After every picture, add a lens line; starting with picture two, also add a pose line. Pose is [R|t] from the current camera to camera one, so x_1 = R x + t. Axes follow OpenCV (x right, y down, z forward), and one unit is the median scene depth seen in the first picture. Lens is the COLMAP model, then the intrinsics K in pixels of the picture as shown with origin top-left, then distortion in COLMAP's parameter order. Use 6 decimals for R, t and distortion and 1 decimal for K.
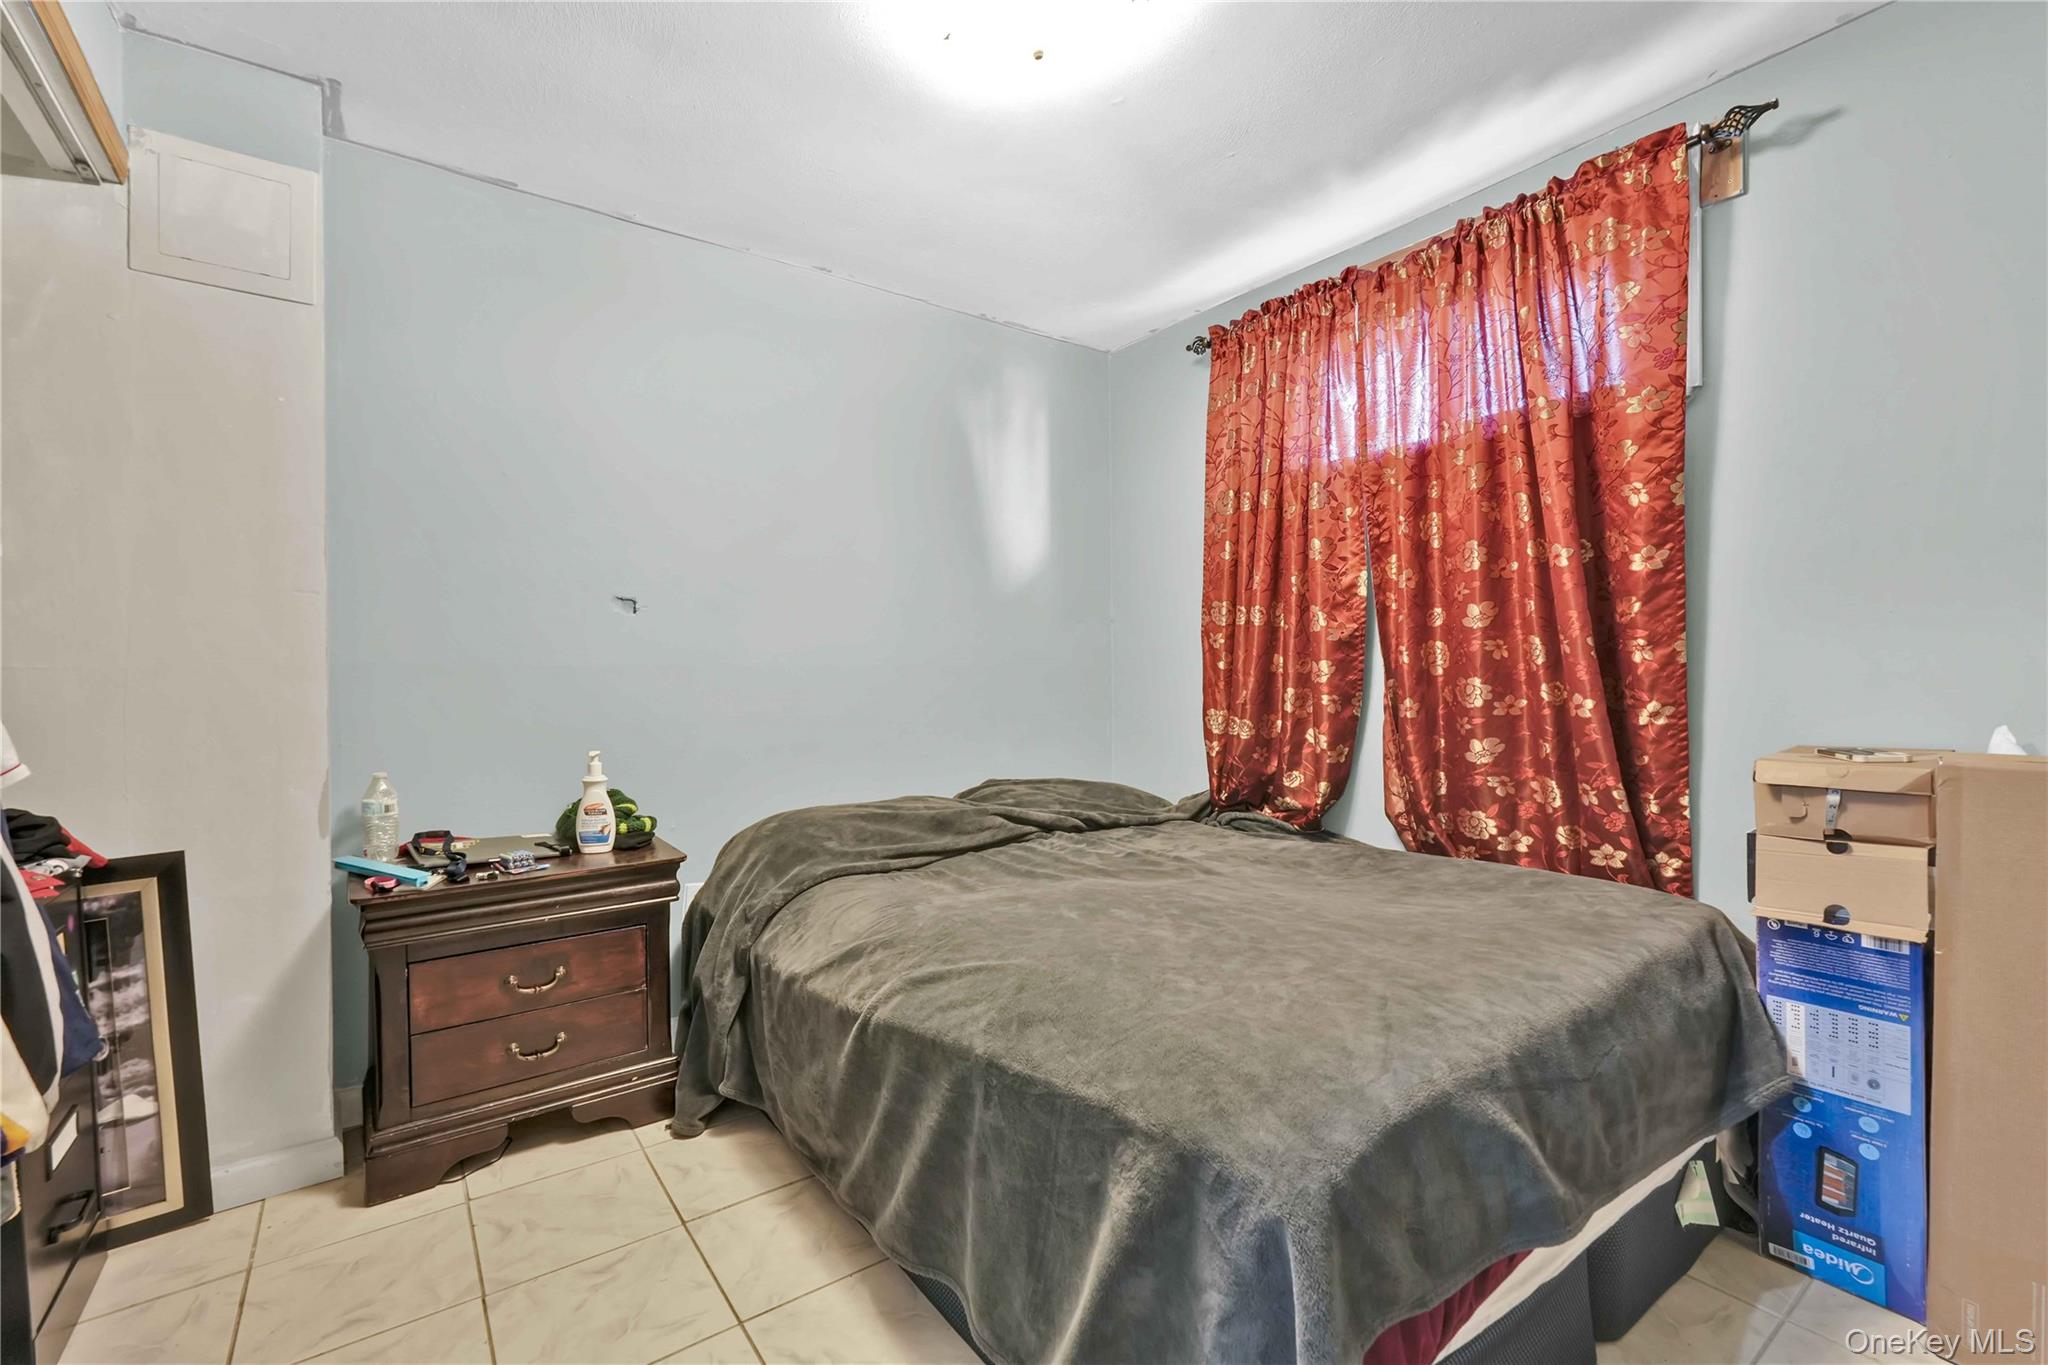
lens RADIAL K [[902.2, 0, 1035.6], [0, 902.2, 678.0], [0, 0, 1]] dist [-0.000281, 0.000672]
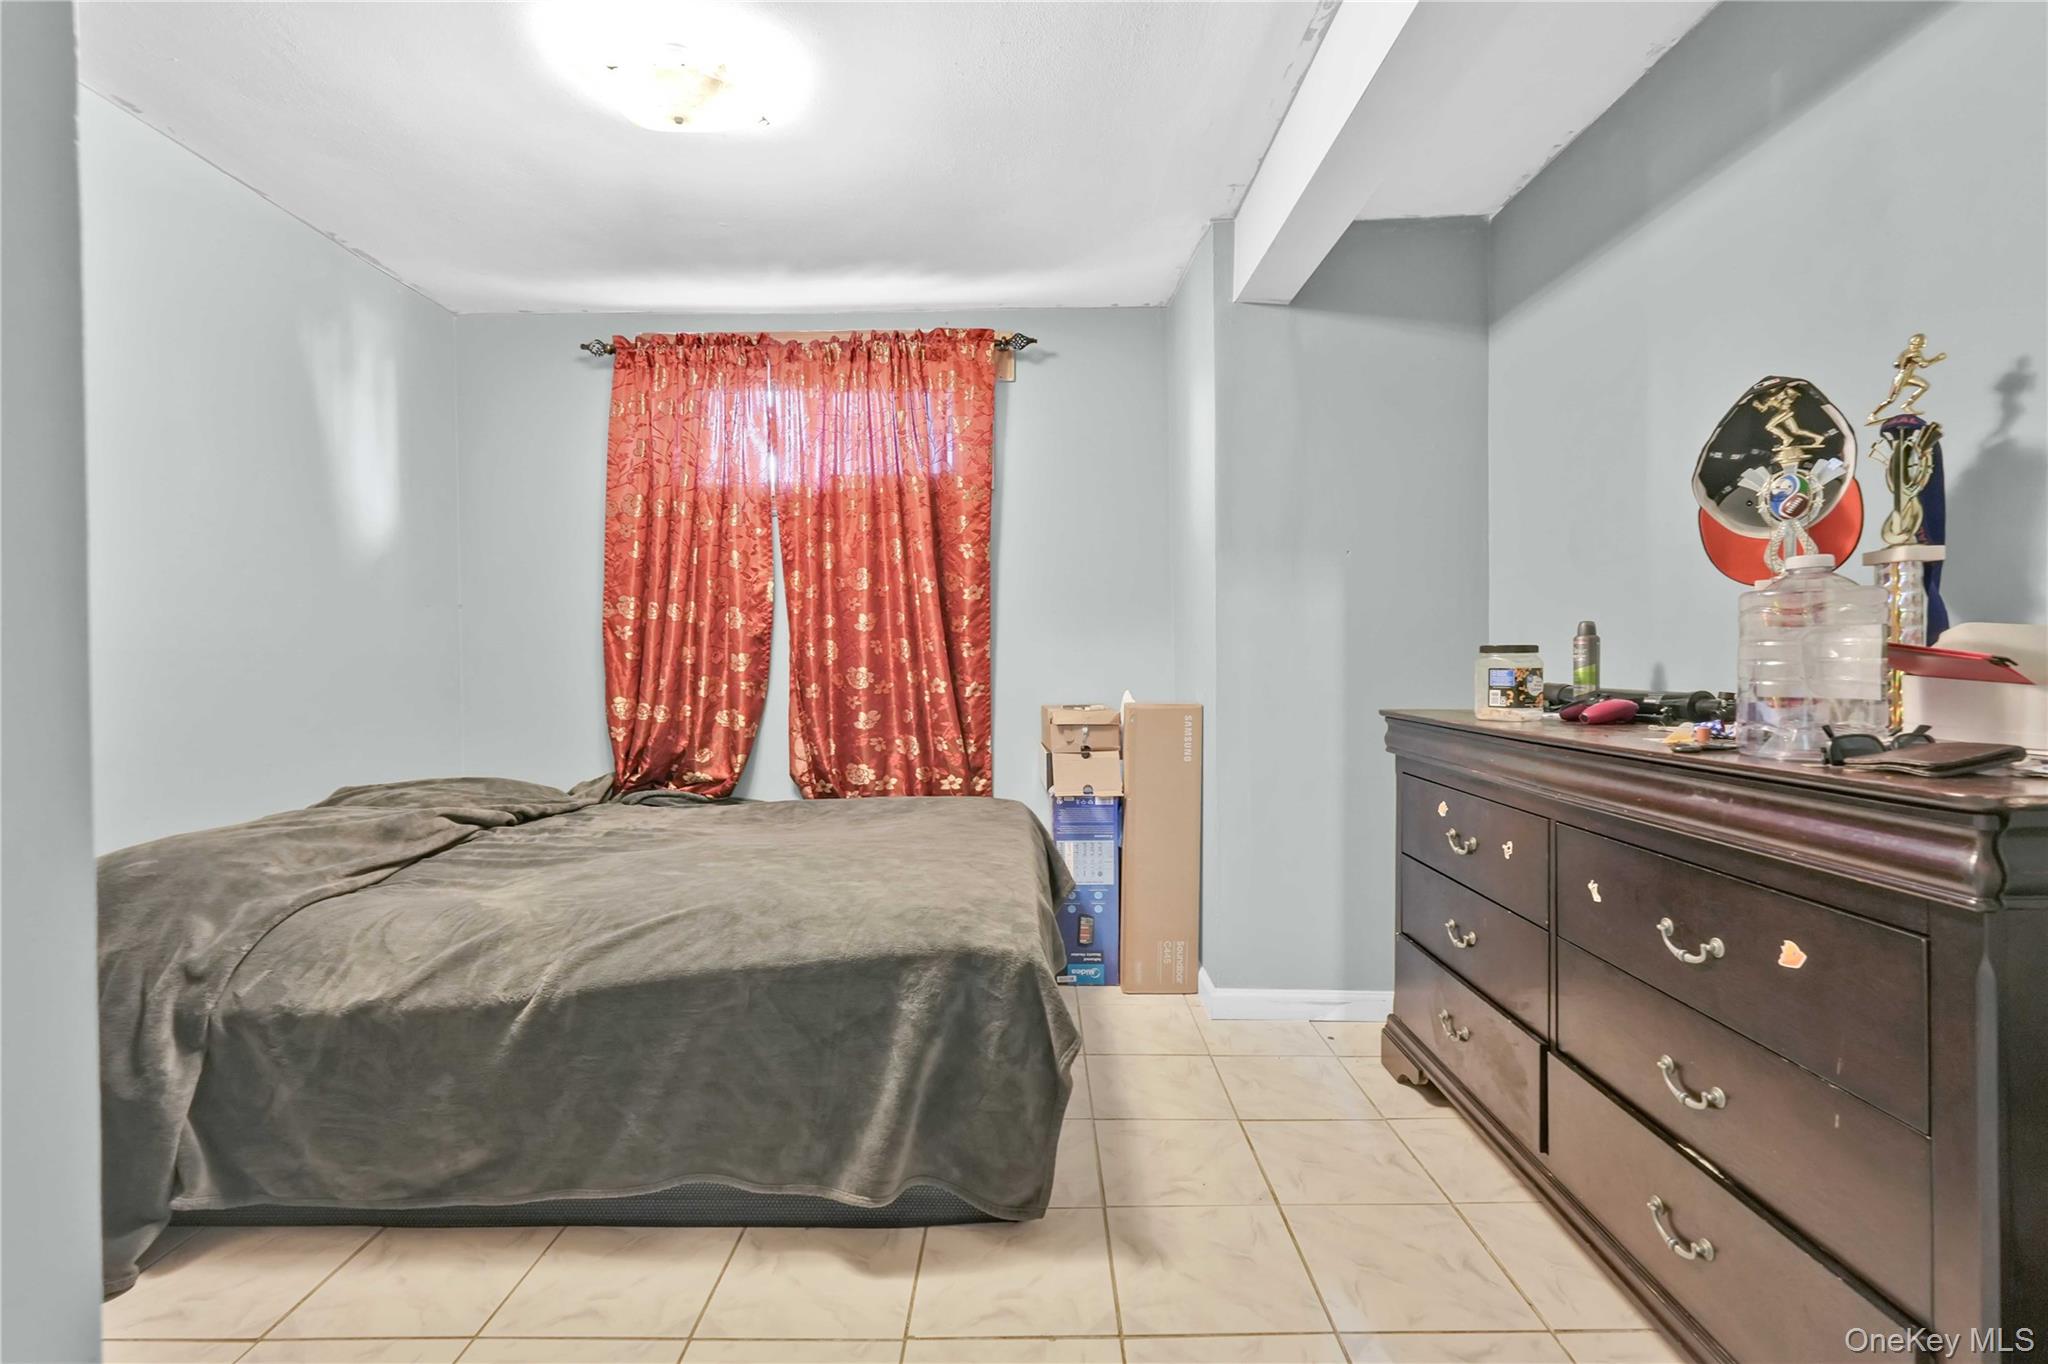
lens RADIAL K [[902.2, 0, 1035.6], [0, 902.2, 677.5], [0, 0, 1]] dist [-0.000281, 0.000672]
pose [[0.591422, -0.005265, 0.806345, -0.471252], [0.002129, 0.999985, 0.004967, 0.009004], [-0.806359, -0.001221, 0.591425, -0.028919]]
